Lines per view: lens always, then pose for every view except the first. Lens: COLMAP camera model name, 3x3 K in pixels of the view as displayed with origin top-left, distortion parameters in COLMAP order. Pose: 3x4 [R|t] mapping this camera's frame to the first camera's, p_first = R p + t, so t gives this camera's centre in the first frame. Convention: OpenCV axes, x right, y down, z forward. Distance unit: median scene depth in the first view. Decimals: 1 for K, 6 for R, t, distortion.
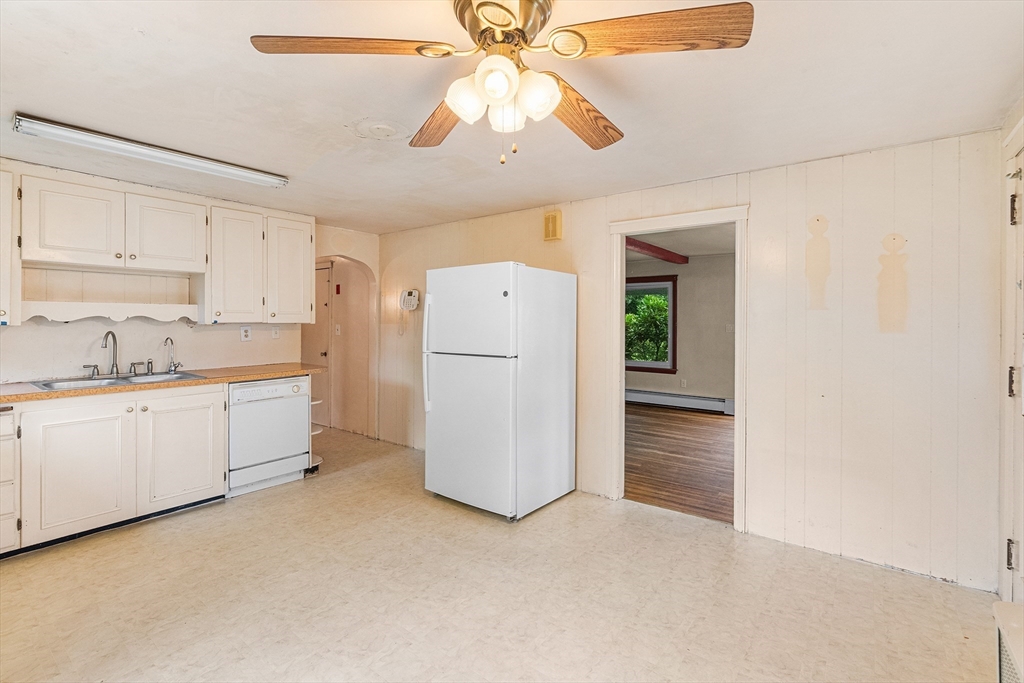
lens RADIAL K [[470.2, 0, 515.7], [0, 470.2, 320.3], [0, 0, 1]] dist [-0.002629, 0.001151]
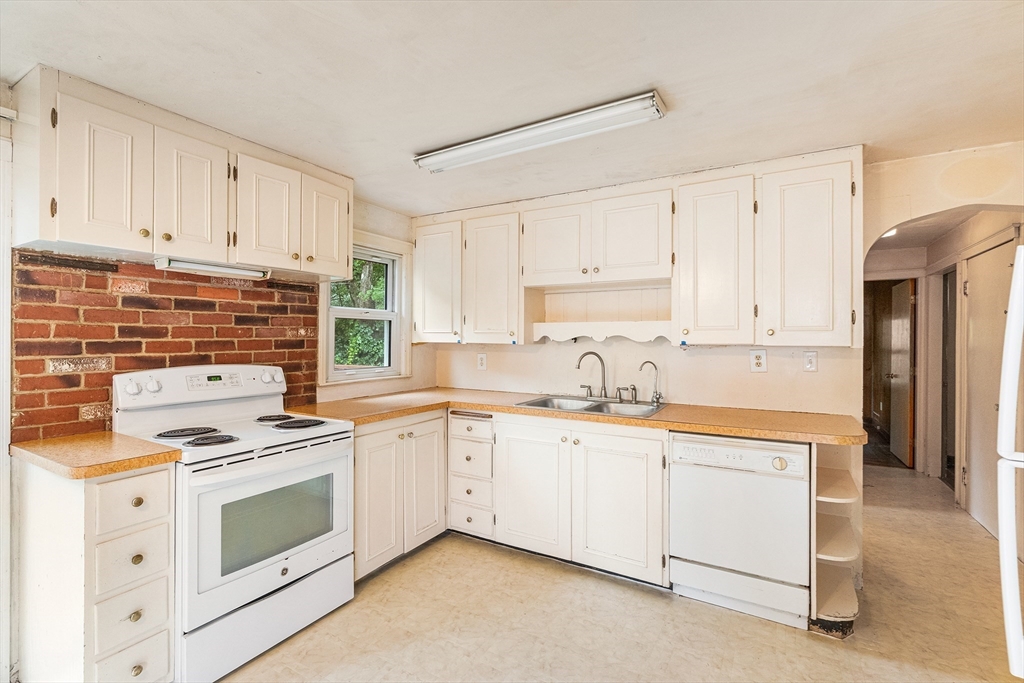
lens RADIAL K [[462.5, 0, 516.3], [0, 462.5, 338.3], [0, 0, 1]] dist [-0.002482, 0.000863]
pose [[0.127436, -0.002138, -0.991844, 0.043951], [-0.005091, 0.999983, -0.002810, -0.000356], [0.991834, 0.005408, 0.127423, 0.692206]]
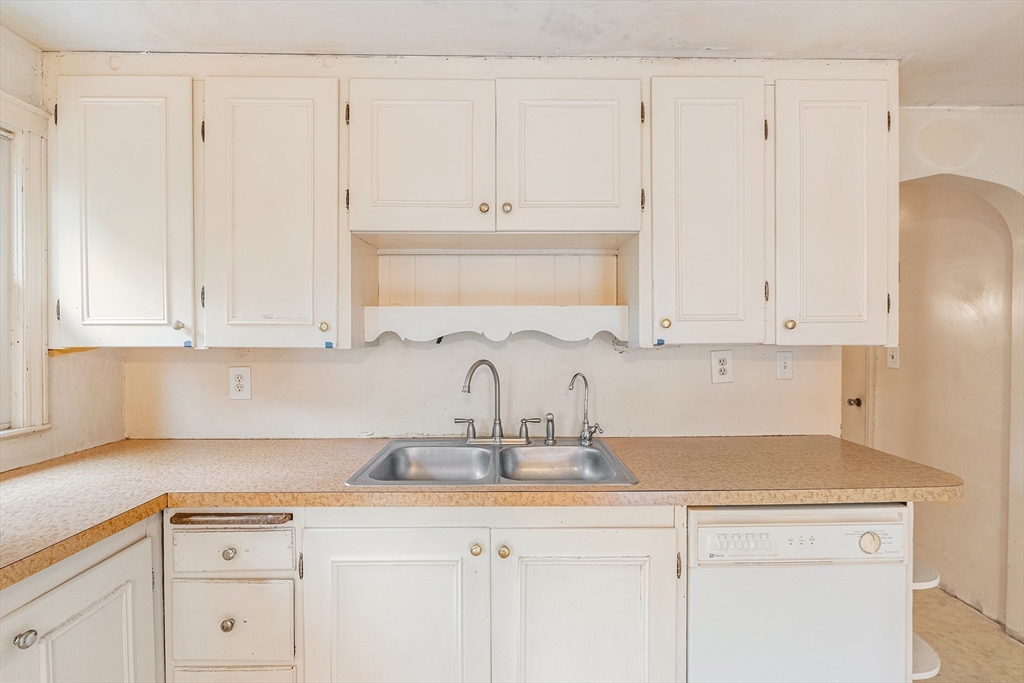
lens RADIAL K [[461.5, 0, 516.5], [0, 461.5, 341.0], [0, 0, 1]] dist [-0.005715, 0.000901]
pose [[0.616530, 0.005062, -0.787315, -0.409413], [0.002521, 0.999962, 0.008403, -0.001760], [0.787327, -0.007165, 0.616493, 0.672243]]
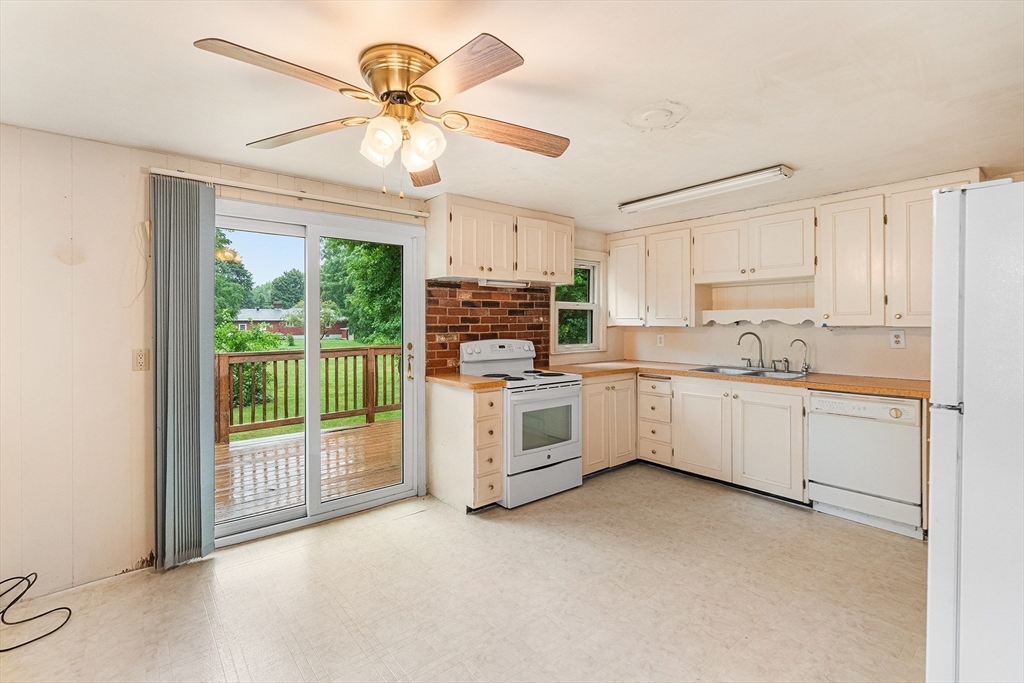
lens RADIAL K [[468.2, 0, 516.9], [0, 468.2, 324.1], [0, 0, 1]] dist [-0.006741, 0.000254]
pose [[-0.219001, 0.000871, -0.975724, 0.453026], [0.000657, 1.000000, 0.000746, 0.000592], [0.975724, -0.000478, -0.219001, 0.634753]]
